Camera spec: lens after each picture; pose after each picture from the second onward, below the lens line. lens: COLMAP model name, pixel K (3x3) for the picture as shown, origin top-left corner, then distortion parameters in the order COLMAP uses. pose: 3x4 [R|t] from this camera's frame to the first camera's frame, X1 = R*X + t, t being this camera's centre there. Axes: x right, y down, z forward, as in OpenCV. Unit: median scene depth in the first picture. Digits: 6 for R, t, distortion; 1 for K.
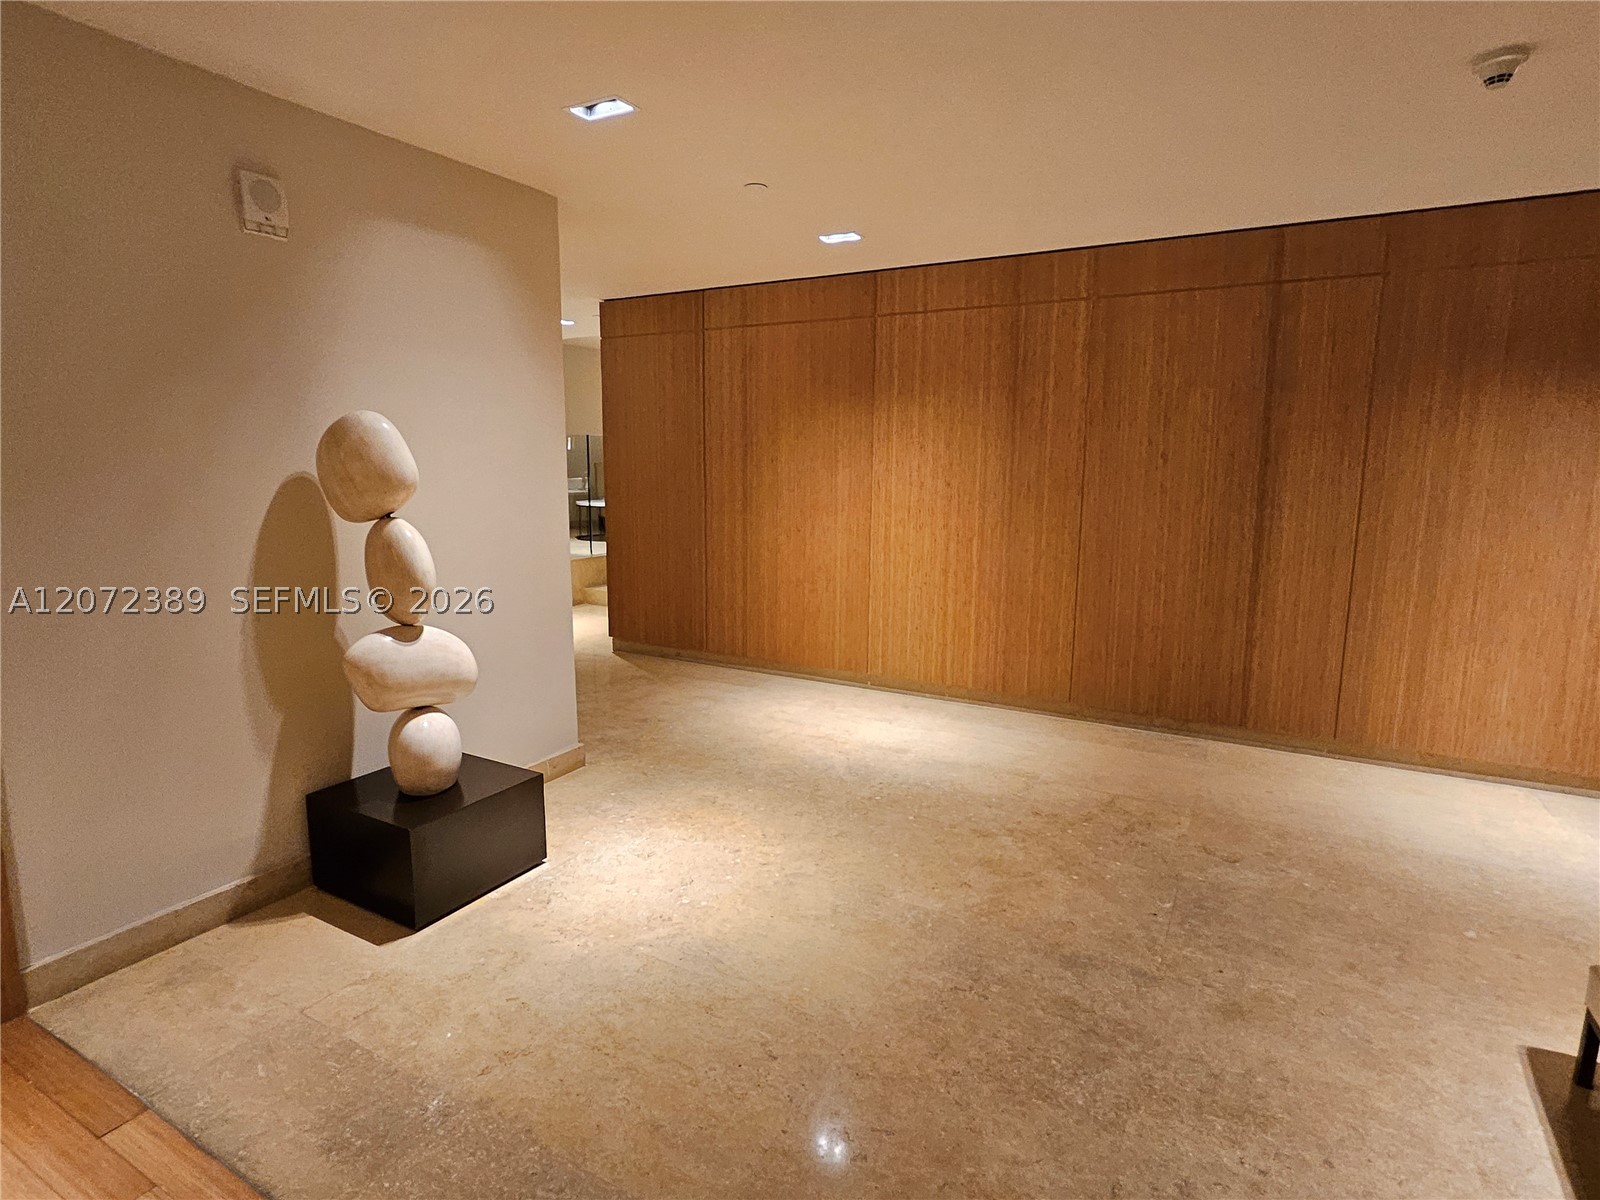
lens RADIAL K [[876.5, 0, 800.0], [0, 876.5, 600.0], [0, 0, 1]] dist [-0.002935, -0.000070]
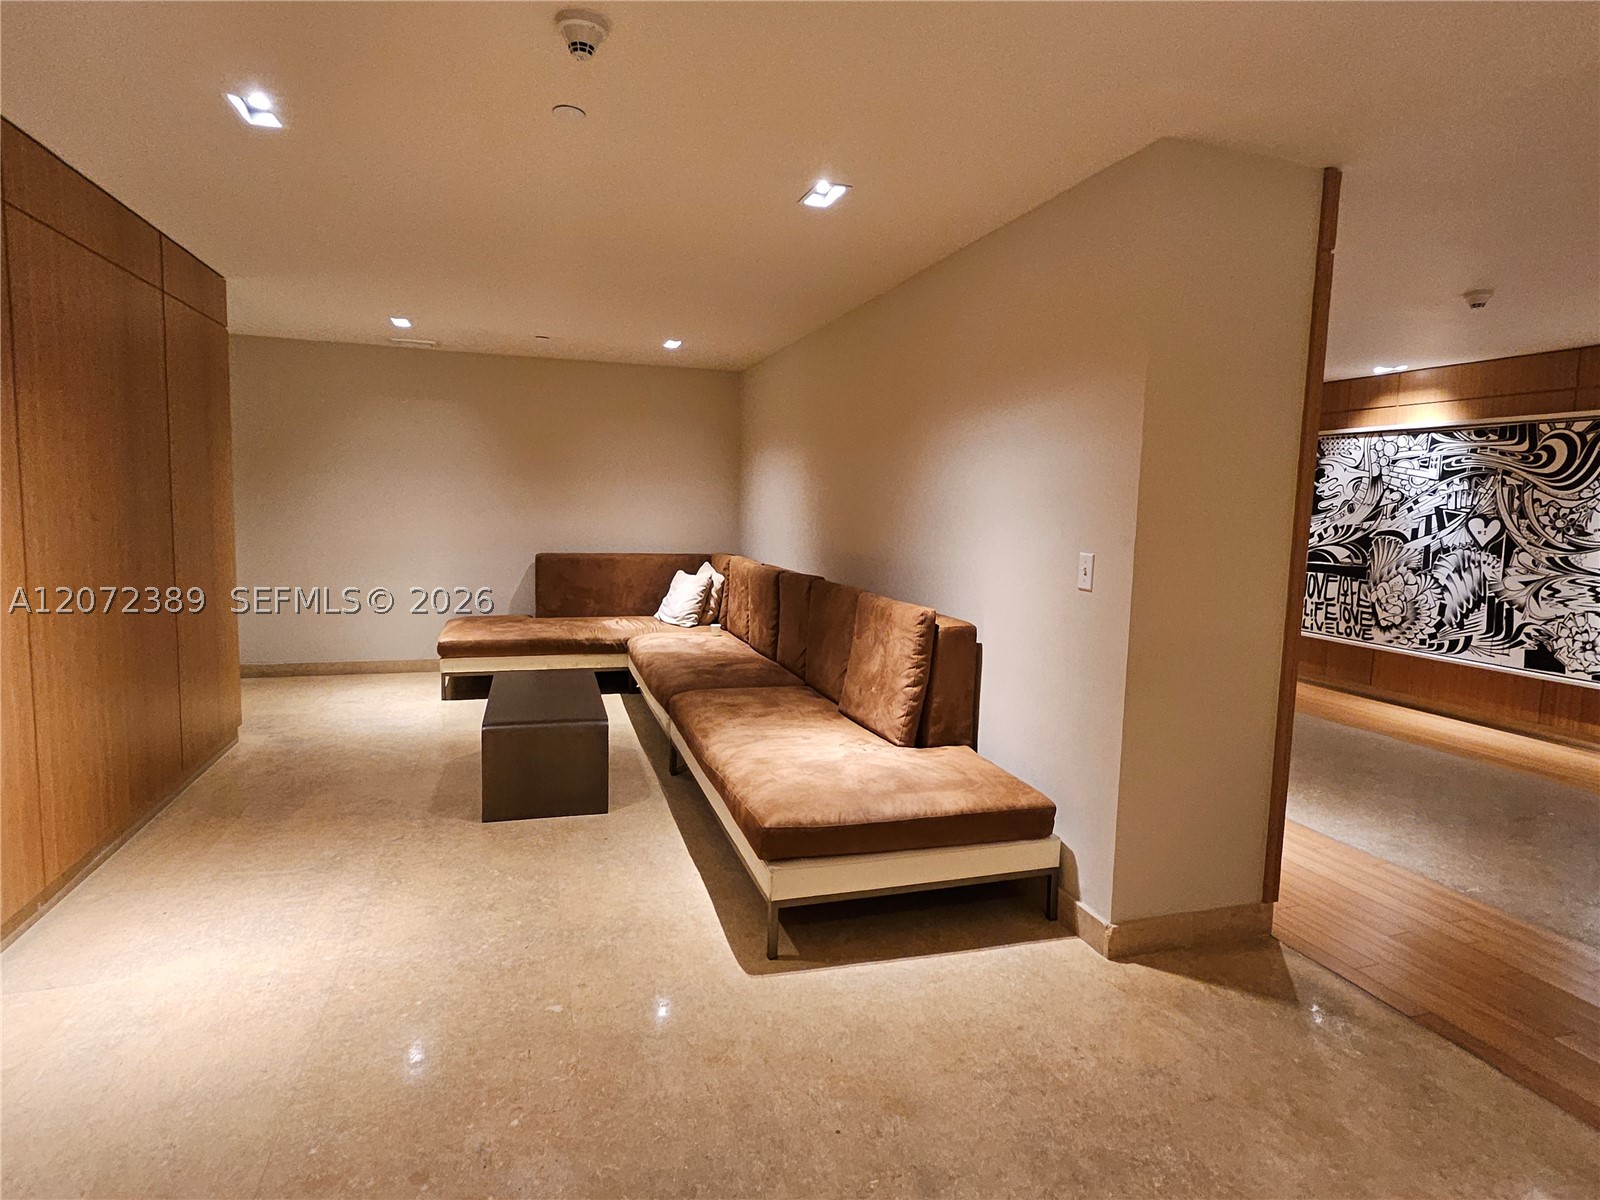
lens RADIAL K [[876.5, 0, 800.0], [0, 876.5, 600.0], [0, 0, 1]] dist [-0.002935, -0.000070]
pose [[-0.733784, -0.101584, 0.671745, 0.020248], [0.080273, 0.968868, 0.234202, -0.238064], [-0.674624, 0.225777, -0.702785, 1.500664]]
